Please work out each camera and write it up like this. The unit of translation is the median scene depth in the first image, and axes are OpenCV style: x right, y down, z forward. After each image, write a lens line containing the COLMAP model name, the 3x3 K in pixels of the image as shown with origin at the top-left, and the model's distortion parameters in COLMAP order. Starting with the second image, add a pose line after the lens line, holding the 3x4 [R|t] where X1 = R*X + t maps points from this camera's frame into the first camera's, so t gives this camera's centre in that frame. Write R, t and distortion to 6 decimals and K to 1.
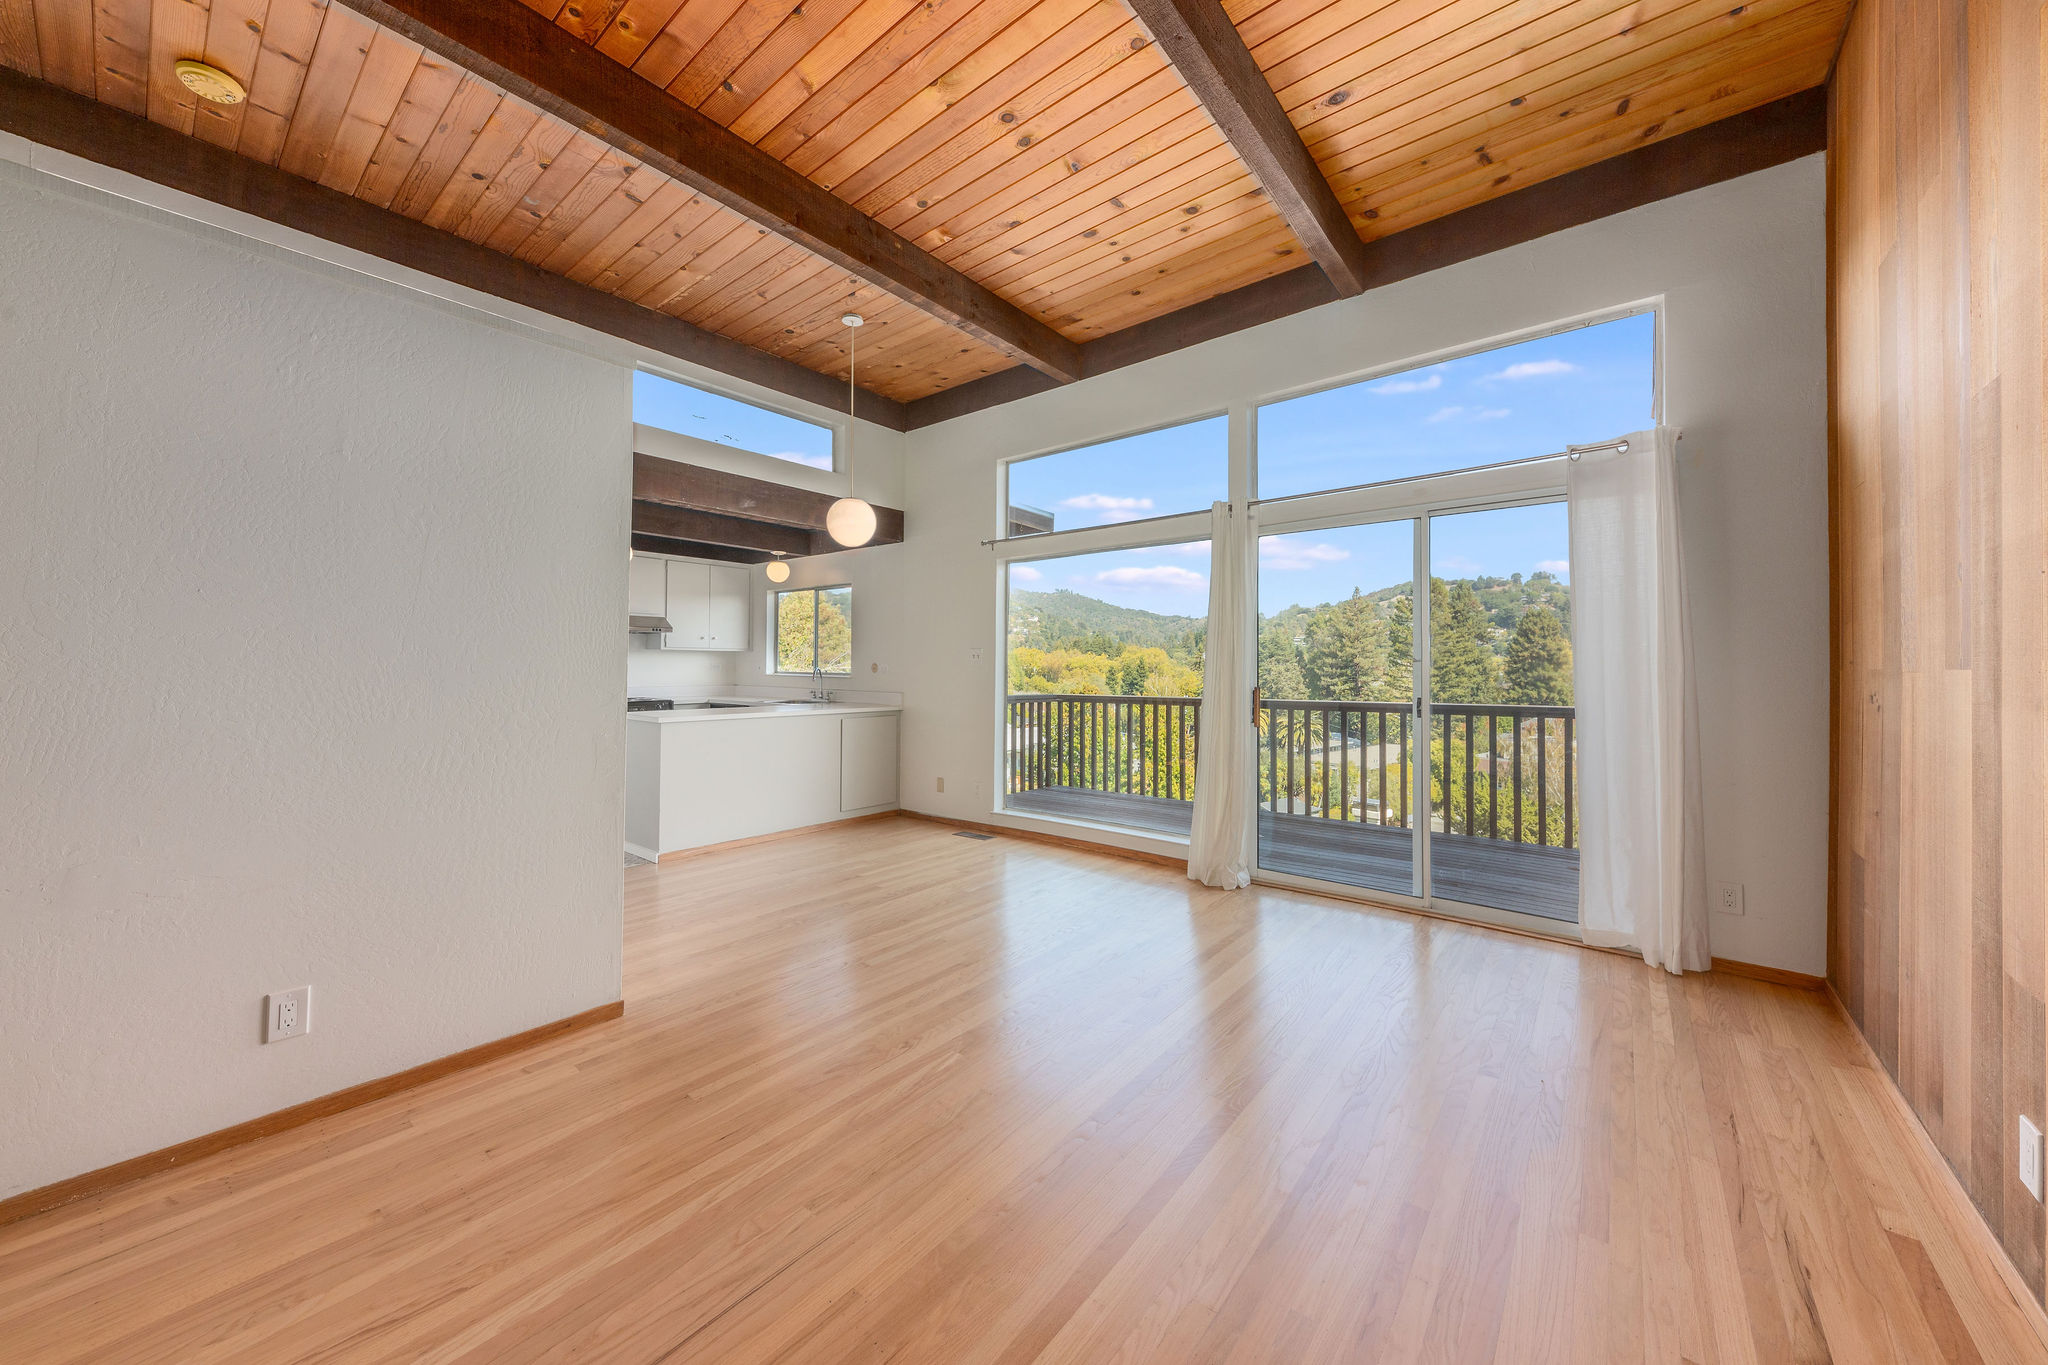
lens RADIAL K [[734.1, 0, 1008.4], [0, 734.1, 675.4], [0, 0, 1]] dist [-0.000558, -0.000010]
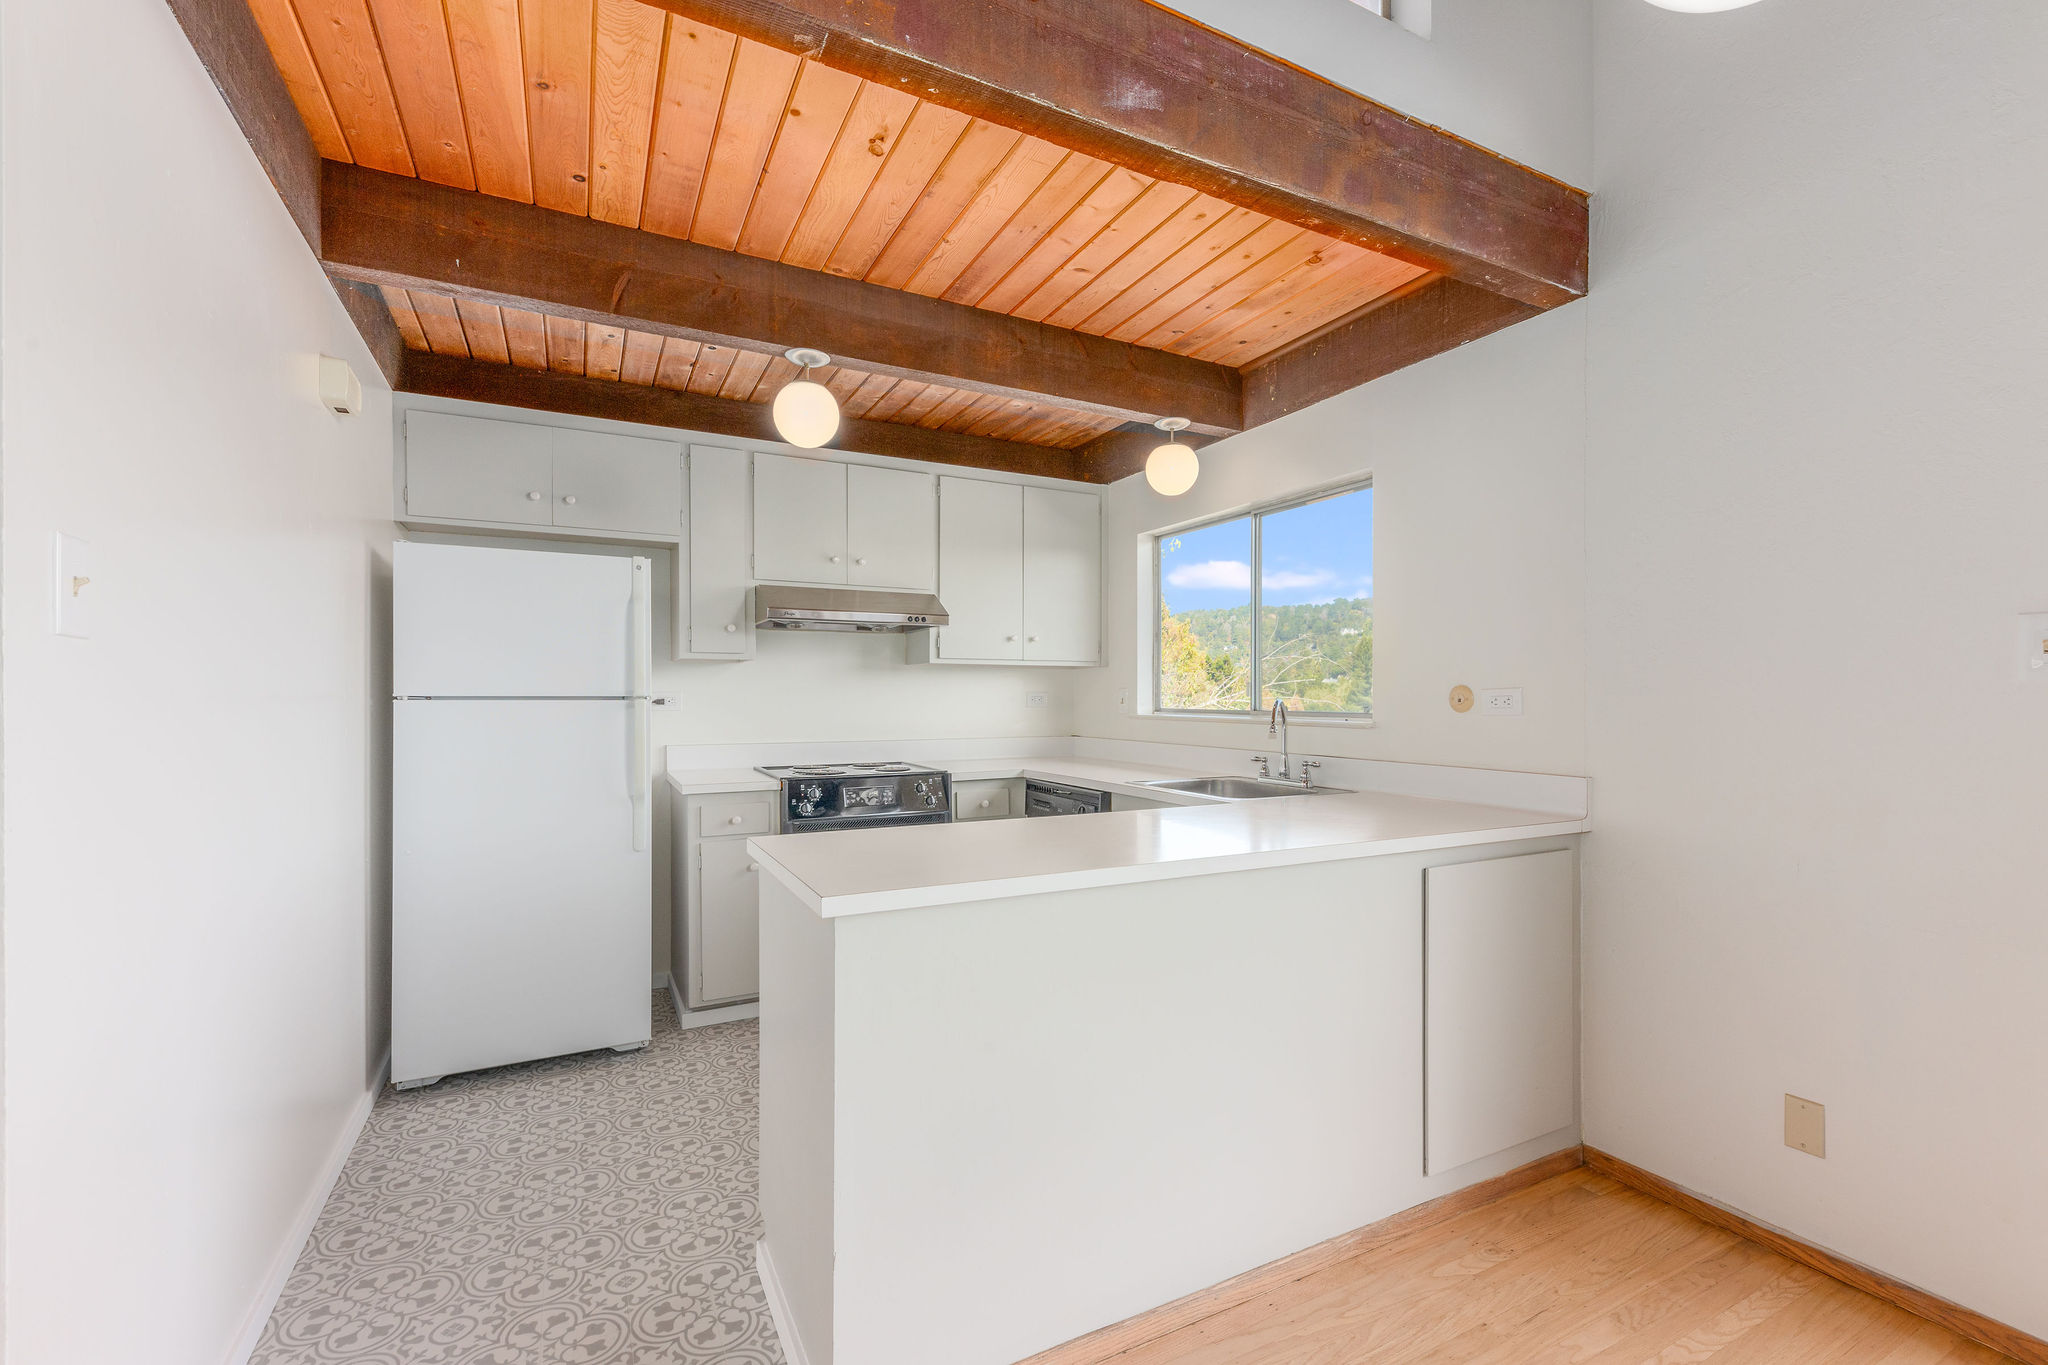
lens RADIAL K [[871.9, 0, 1024.0], [0, 871.9, 682.5], [0, 0, 1]] dist [-0.000202, -0.000080]
pose [[0.922094, -0.015410, -0.386658, -0.227984], [0.001946, 0.999379, -0.035188, -0.002659], [0.386960, 0.031694, 0.921552, 0.580542]]
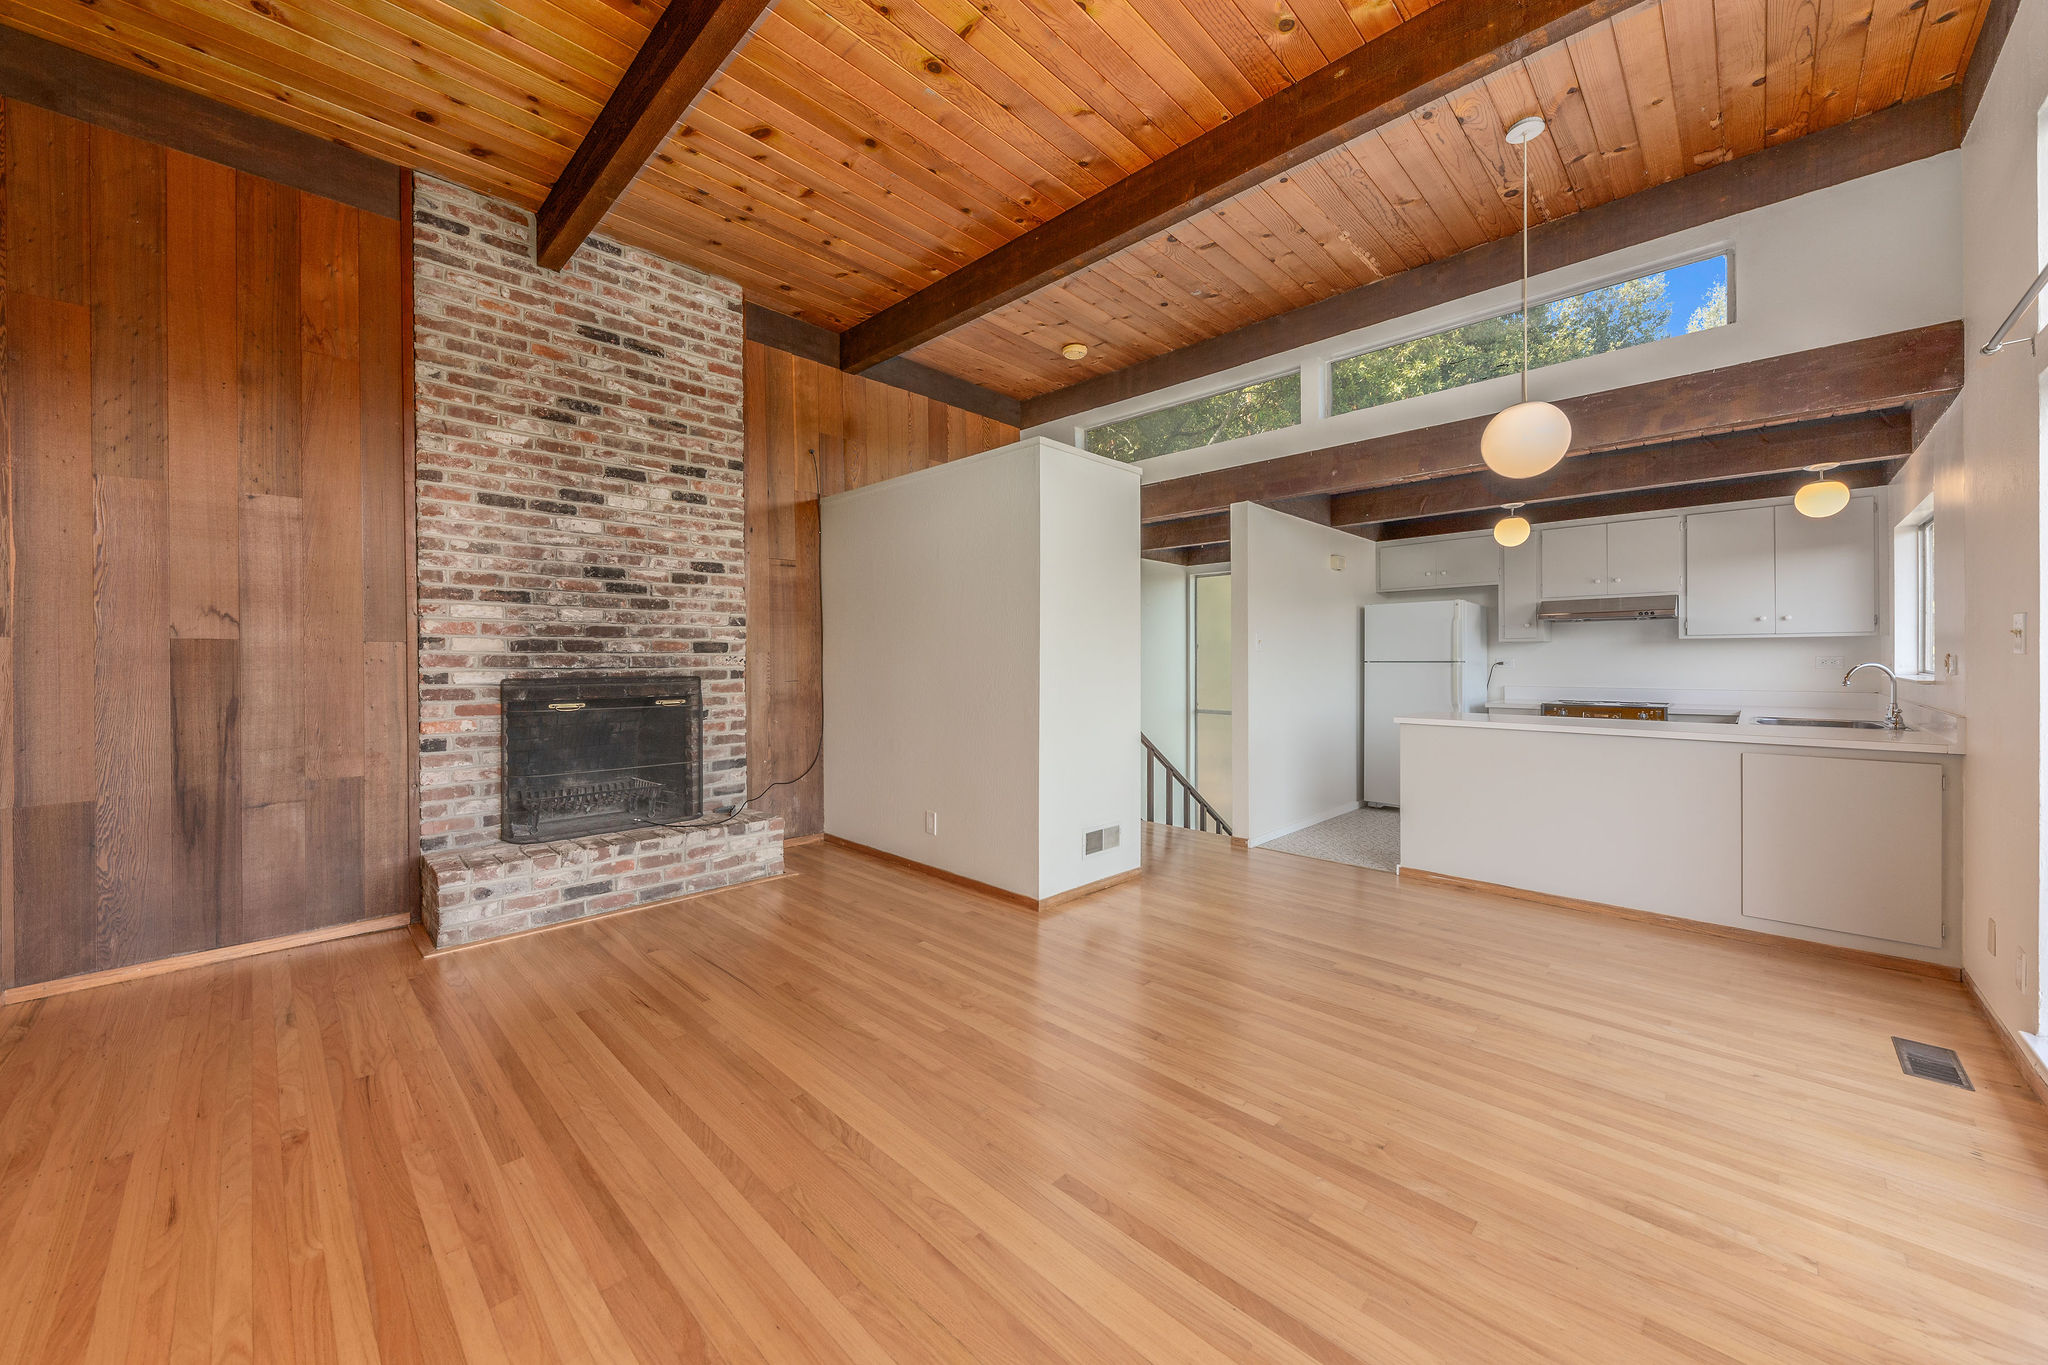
lens RADIAL K [[734.1, 0, 1008.4], [0, 734.1, 675.4], [0, 0, 1]] dist [-0.000558, -0.000010]
pose [[-0.089775, 0.014407, -0.995858, 0.373620], [-0.012067, 0.999806, 0.015552, -0.001981], [0.995889, 0.013413, -0.089584, 0.462559]]
